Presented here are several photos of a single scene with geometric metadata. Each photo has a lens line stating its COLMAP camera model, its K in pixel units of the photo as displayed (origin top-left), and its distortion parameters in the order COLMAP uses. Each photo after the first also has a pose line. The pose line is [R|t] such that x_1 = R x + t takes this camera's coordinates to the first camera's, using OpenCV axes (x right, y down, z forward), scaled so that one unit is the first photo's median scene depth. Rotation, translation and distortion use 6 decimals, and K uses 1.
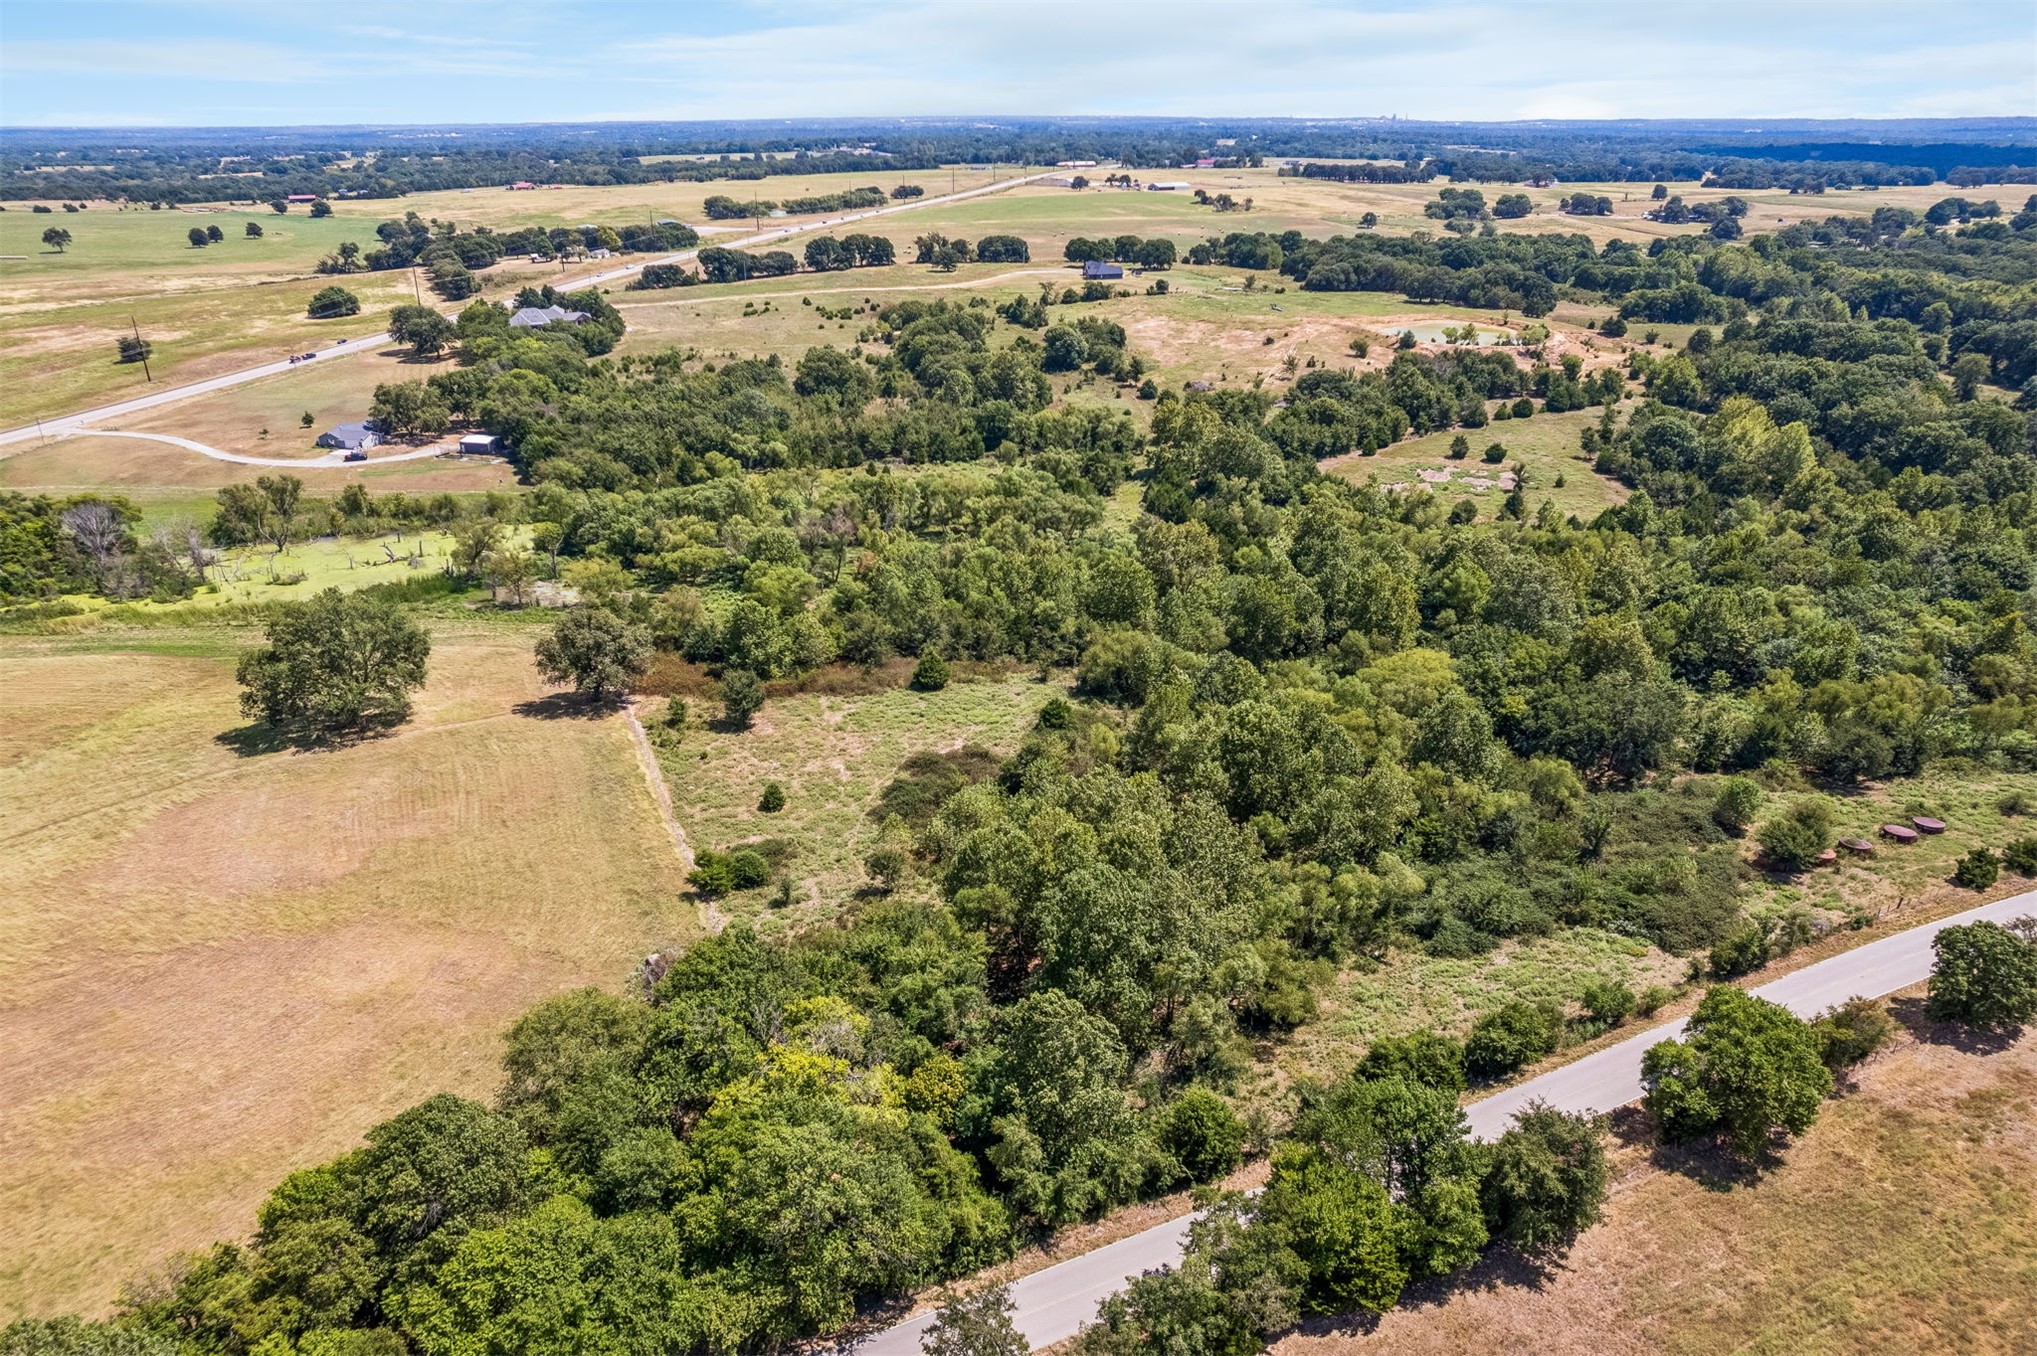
lens RADIAL K [[1328.4, 0, 1018.5], [0, 1328.4, 678.0], [0, 0, 1]] dist [-0.070203, 0.064010]
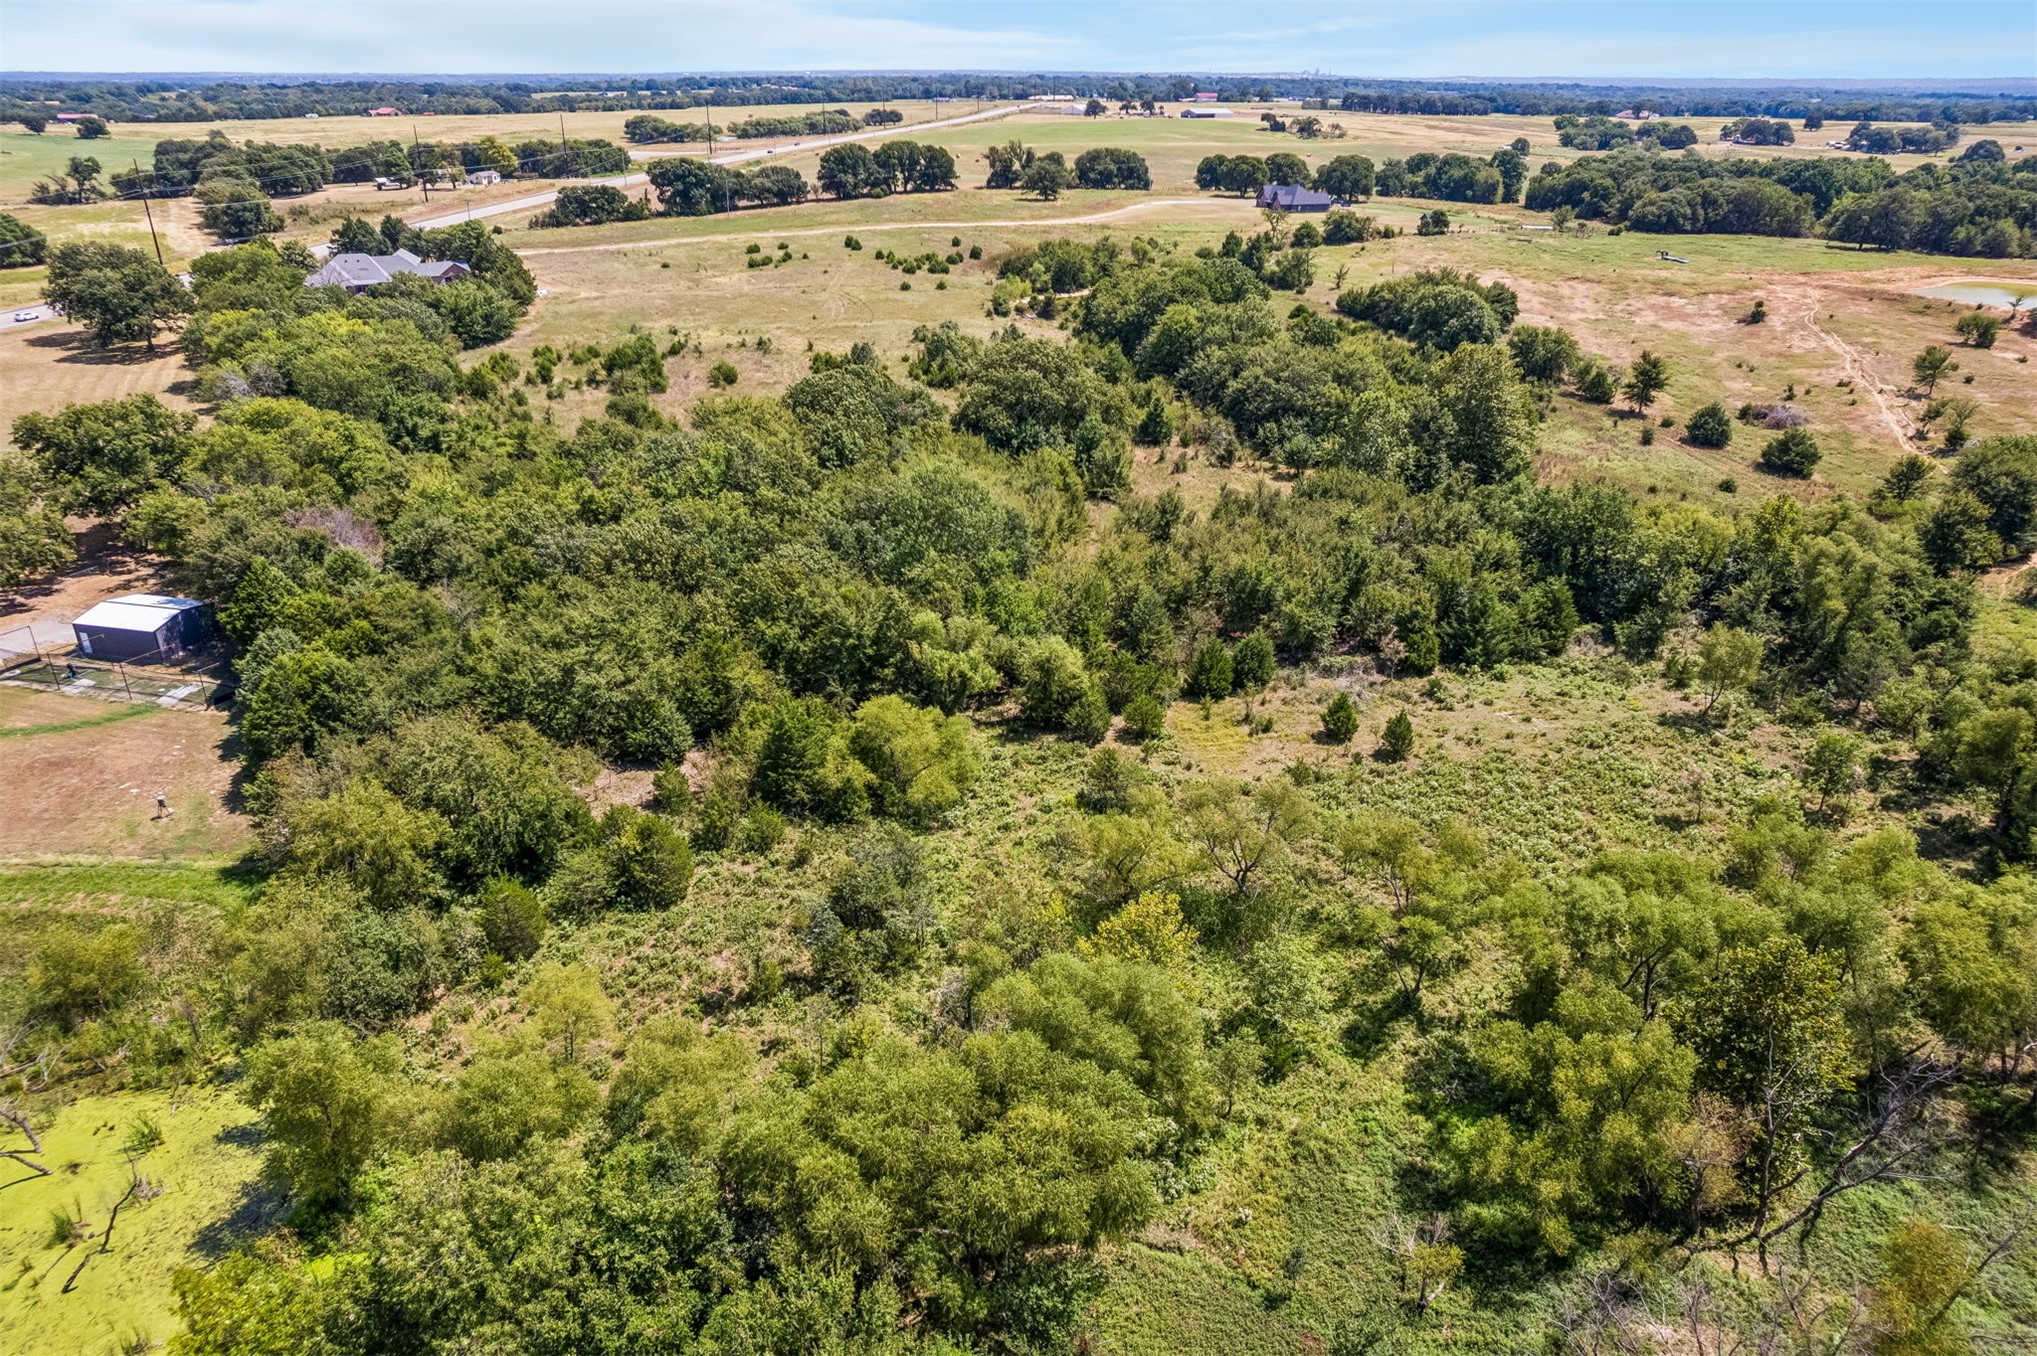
lens RADIAL K [[1368.9, 0, 1023.9], [0, 1368.9, 649.0], [0, 0, 1]] dist [-0.097635, 0.101042]
pose [[0.997544, -0.019264, 0.067348, -0.119646], [0.019277, 0.999814, 0.000457, -0.099360], [-0.067344, 0.000842, 0.997729, 0.375178]]
